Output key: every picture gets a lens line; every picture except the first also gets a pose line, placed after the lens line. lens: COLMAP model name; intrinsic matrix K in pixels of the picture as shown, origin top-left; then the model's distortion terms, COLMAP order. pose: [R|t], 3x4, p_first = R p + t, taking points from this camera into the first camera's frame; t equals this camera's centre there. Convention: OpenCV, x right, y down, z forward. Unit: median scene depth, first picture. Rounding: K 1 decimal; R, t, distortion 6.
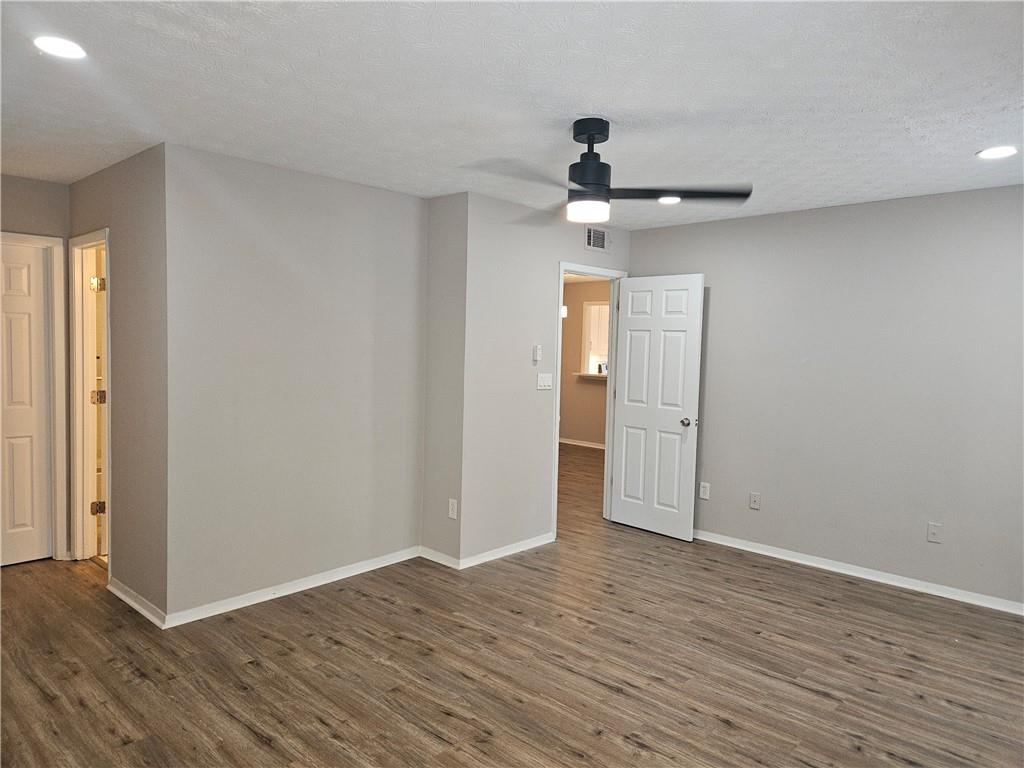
lens RADIAL K [[680.2, 0, 529.0], [0, 680.2, 386.7], [0, 0, 1]] dist [0.085042, -0.075693]
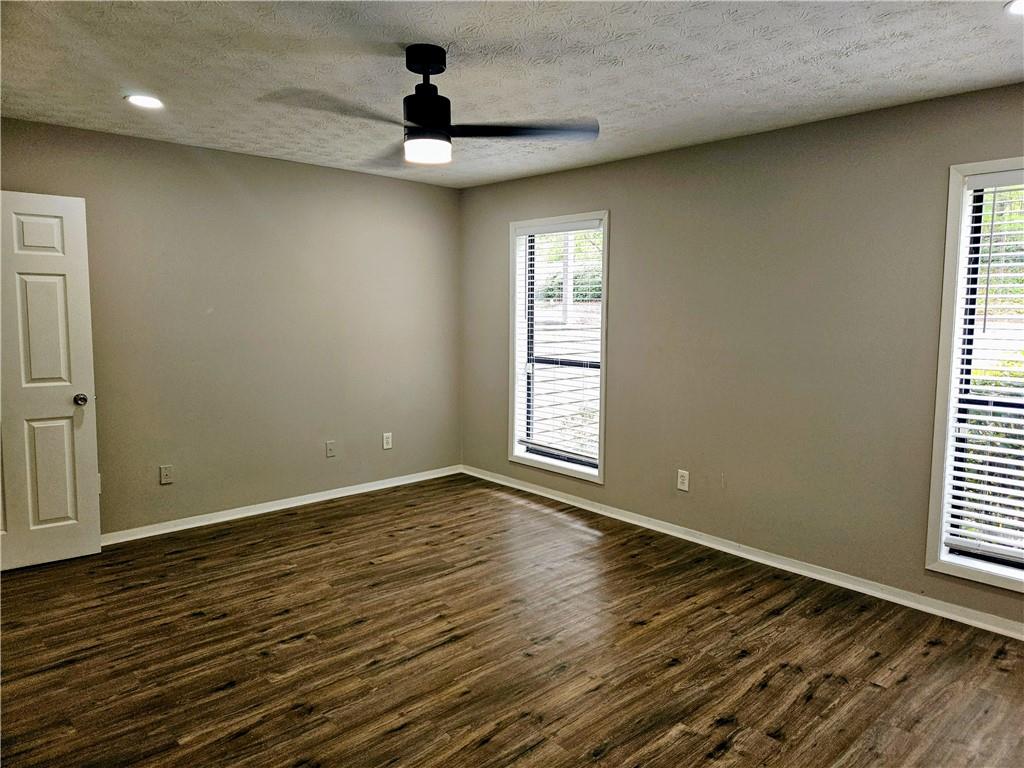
lens RADIAL K [[680.2, 0, 529.0], [0, 680.2, 386.7], [0, 0, 1]] dist [0.085042, -0.075693]
pose [[0.100262, -0.144240, 0.984450, -0.637453], [0.065393, 0.988252, 0.138137, -0.046082], [-0.992810, 0.050526, 0.108517, 0.608715]]
